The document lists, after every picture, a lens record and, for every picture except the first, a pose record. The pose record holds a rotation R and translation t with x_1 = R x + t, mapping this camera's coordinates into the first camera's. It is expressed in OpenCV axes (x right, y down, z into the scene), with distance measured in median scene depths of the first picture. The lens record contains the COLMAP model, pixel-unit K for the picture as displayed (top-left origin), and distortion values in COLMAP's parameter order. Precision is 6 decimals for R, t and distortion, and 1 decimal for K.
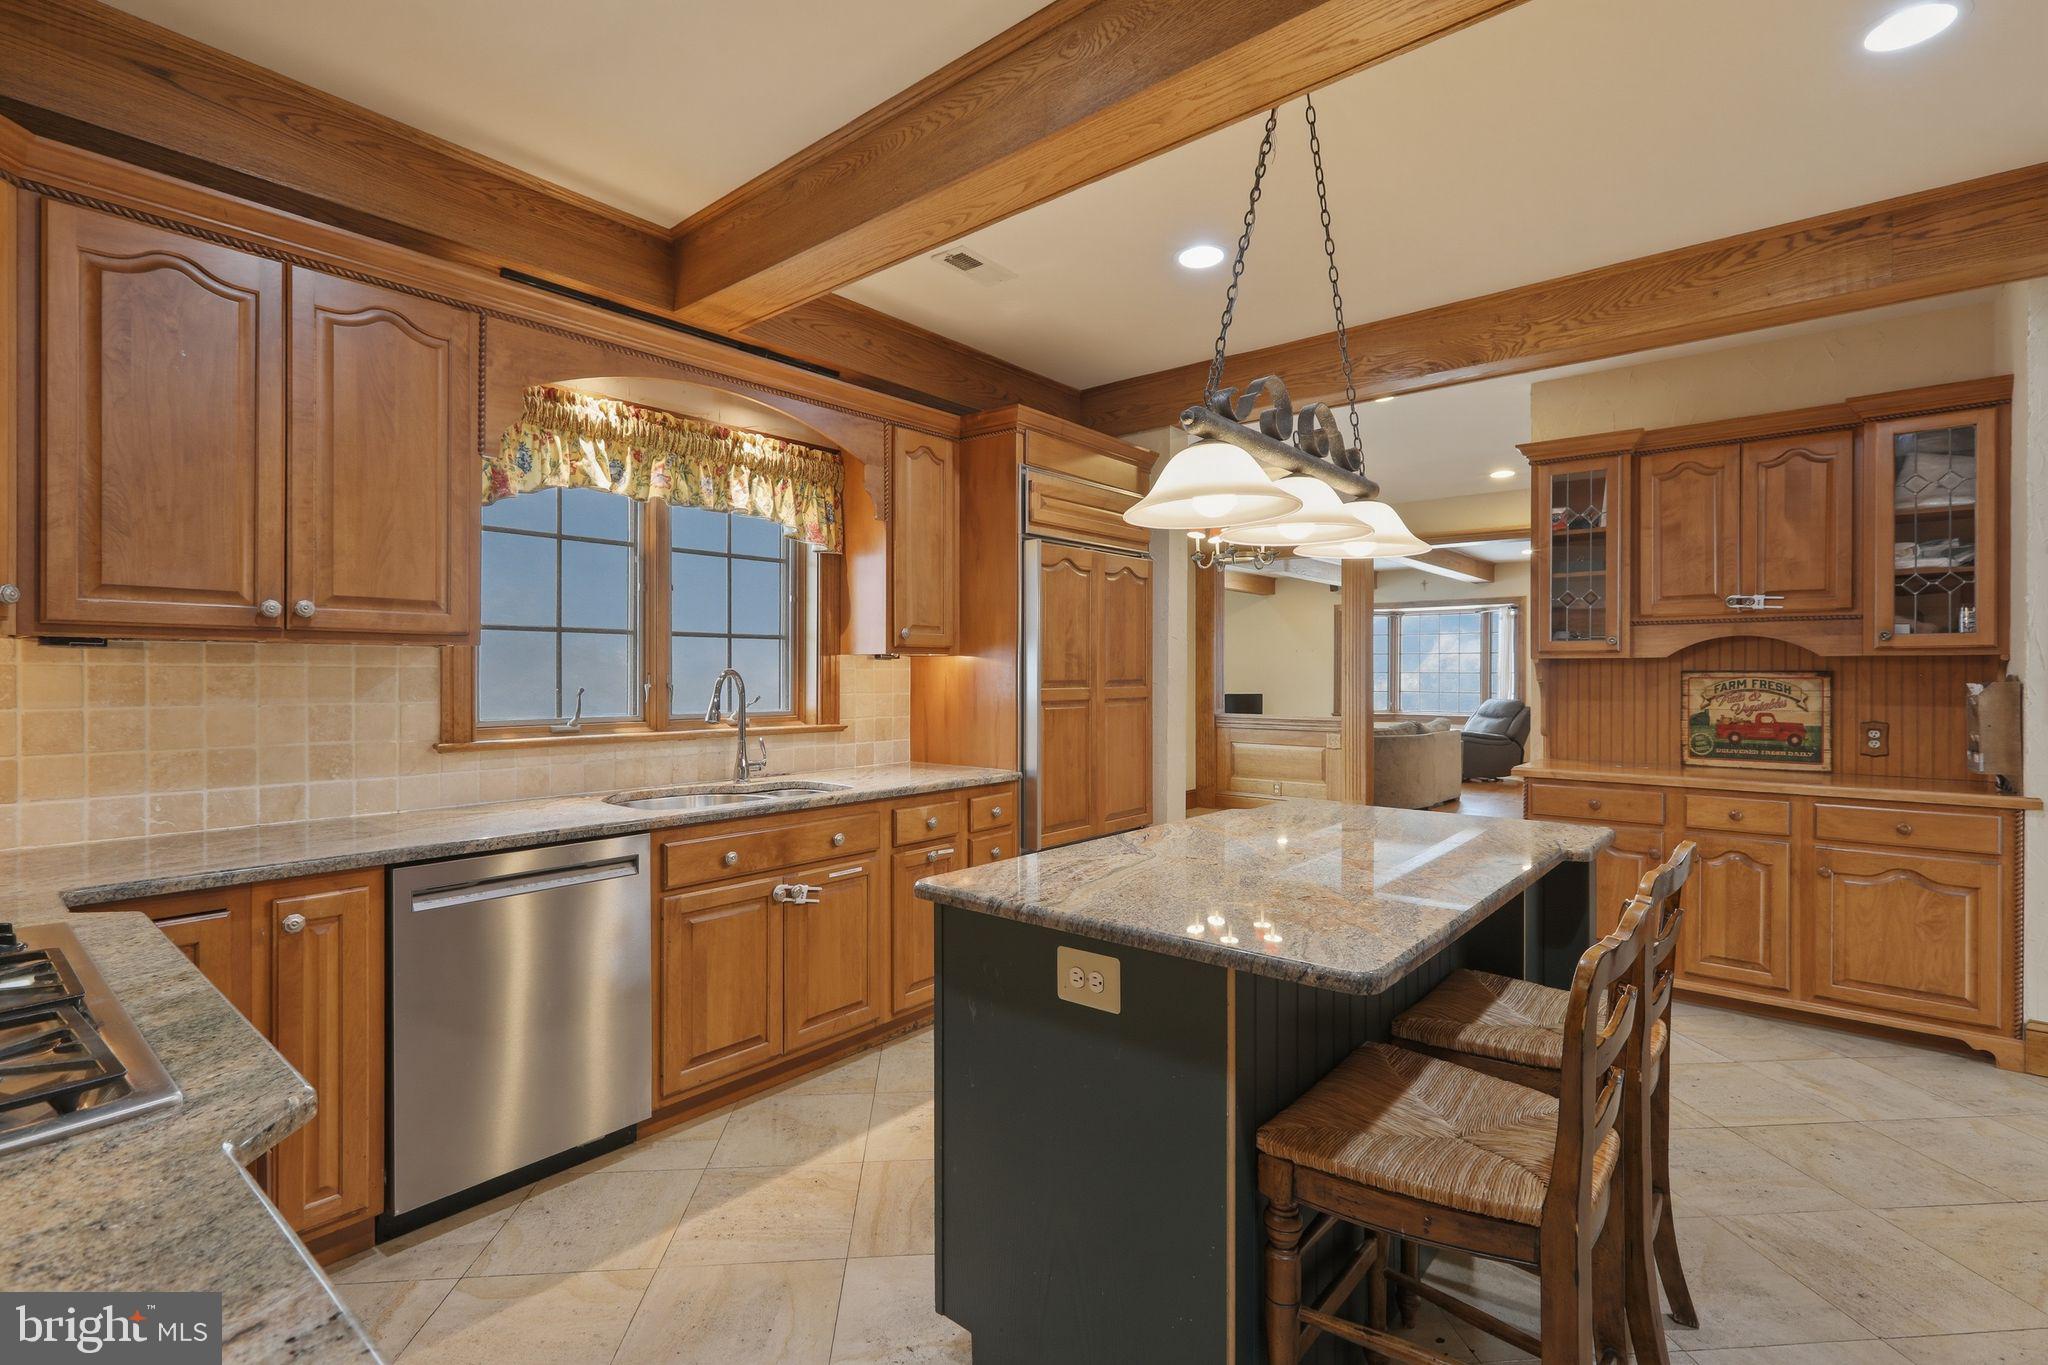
lens RADIAL K [[934.8, 0, 1020.7], [0, 934.8, 666.5], [0, 0, 1]] dist [0.000240, 0.000670]
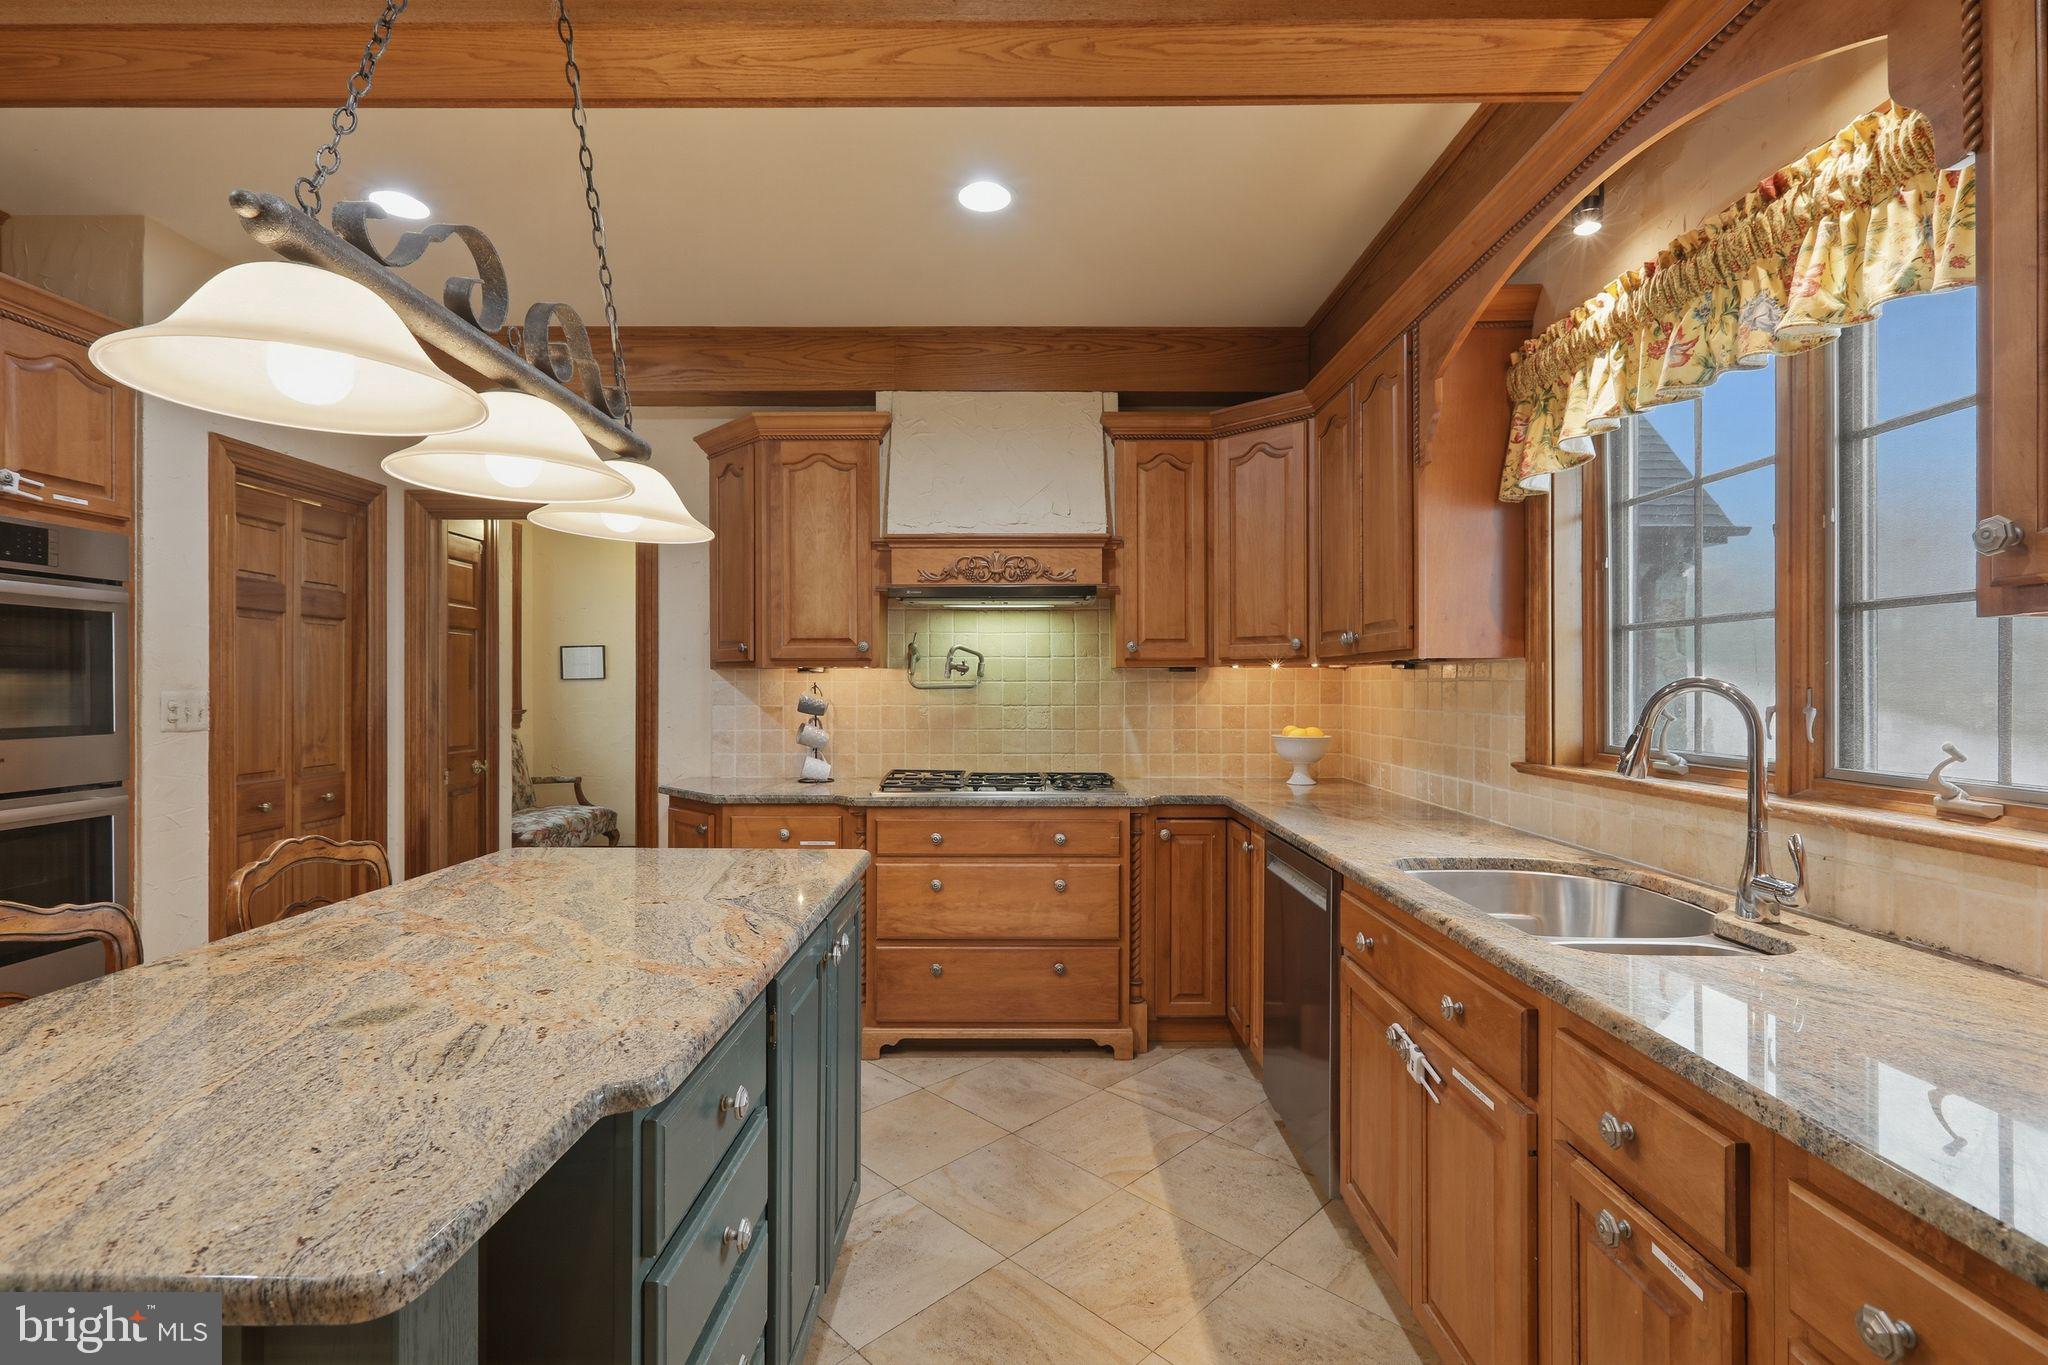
lens RADIAL K [[915.9, 0, 1024.0], [0, 915.9, 682.5], [0, 0, 1]] dist [0.003340, 0.000221]
pose [[-0.762816, -0.004667, -0.646599, 0.380704], [0.002472, 0.999946, -0.010134, 0.012676], [0.646611, -0.009329, -0.762763, 1.505160]]
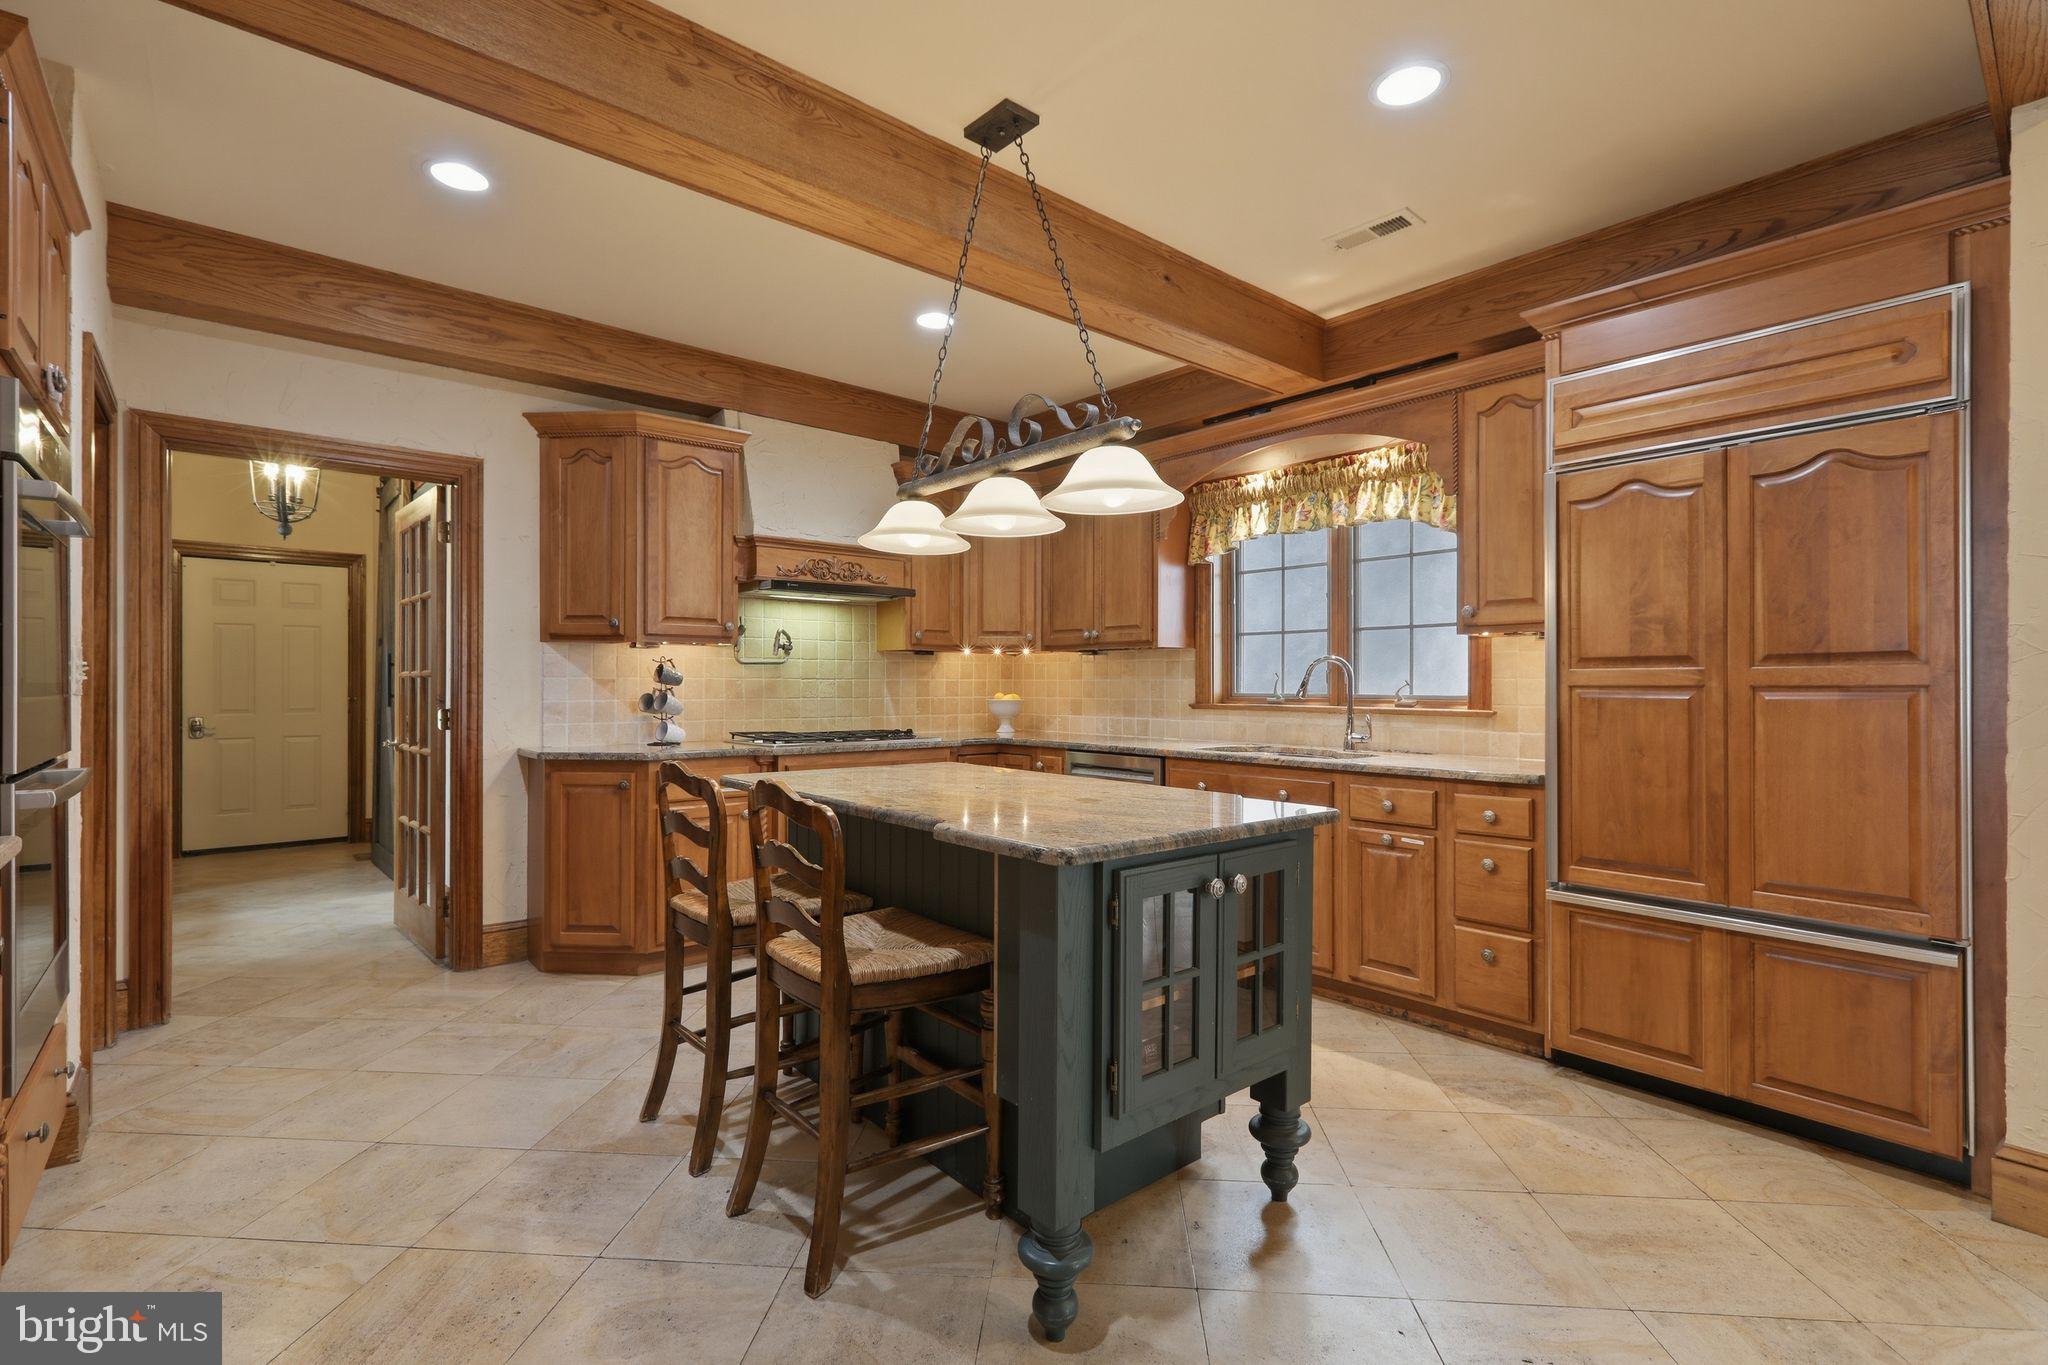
lens RADIAL K [[915.7, 0, 1017.0], [0, 915.7, 674.8], [0, 0, 1]] dist [-0.004065, -0.000025]
pose [[-0.161408, -0.013131, -0.986800, 1.236827], [0.003701, 0.999896, -0.013911, 0.056256], [0.986881, -0.005897, -0.161342, 1.039351]]
